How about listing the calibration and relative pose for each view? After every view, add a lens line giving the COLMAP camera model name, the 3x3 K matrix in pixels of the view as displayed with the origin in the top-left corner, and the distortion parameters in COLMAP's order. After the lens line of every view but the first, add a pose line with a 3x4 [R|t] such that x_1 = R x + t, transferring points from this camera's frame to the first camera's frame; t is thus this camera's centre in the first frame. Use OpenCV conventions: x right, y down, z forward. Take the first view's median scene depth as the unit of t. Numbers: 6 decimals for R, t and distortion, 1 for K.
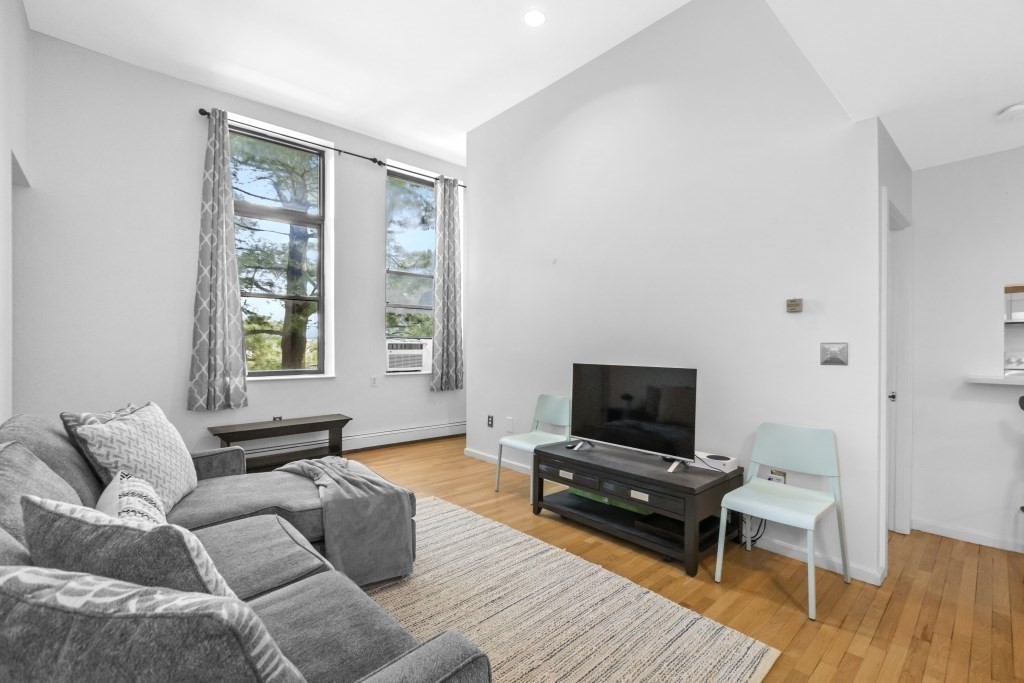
lens RADIAL K [[447.8, 0, 512.3], [0, 447.8, 344.7], [0, 0, 1]] dist [-0.004334, -0.000132]
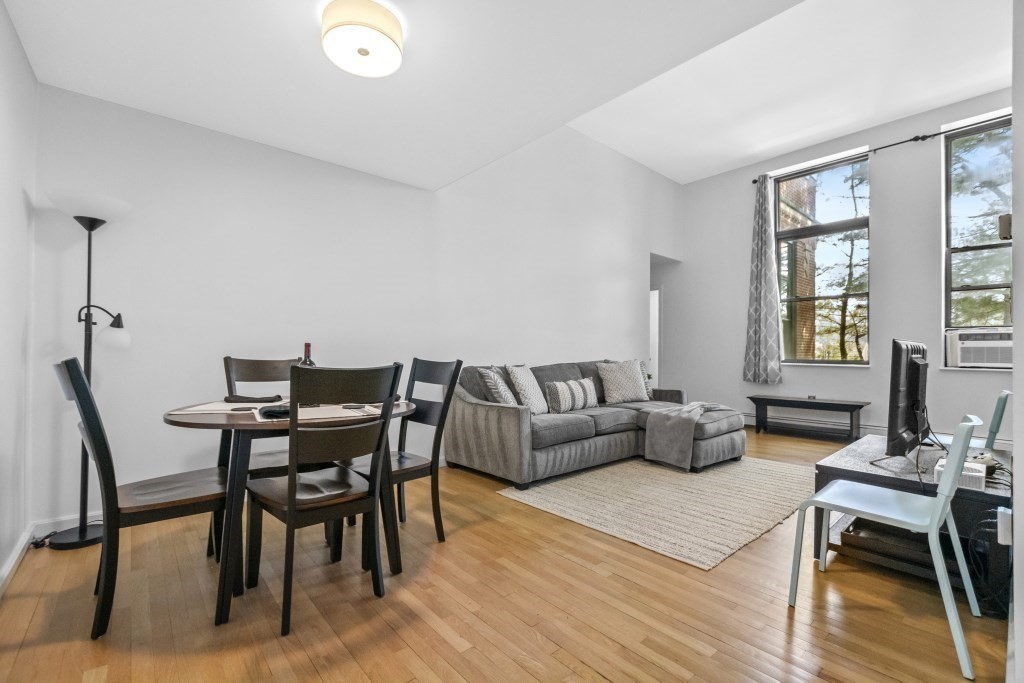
lens RADIAL K [[447.8, 0, 512.5], [0, 447.8, 344.2], [0, 0, 1]] dist [-0.004334, -0.000132]
pose [[-0.006393, -0.014844, -0.999869, 0.773009], [-0.004240, 0.999881, -0.014817, 0.044500], [0.999971, 0.004145, -0.006455, 0.202656]]
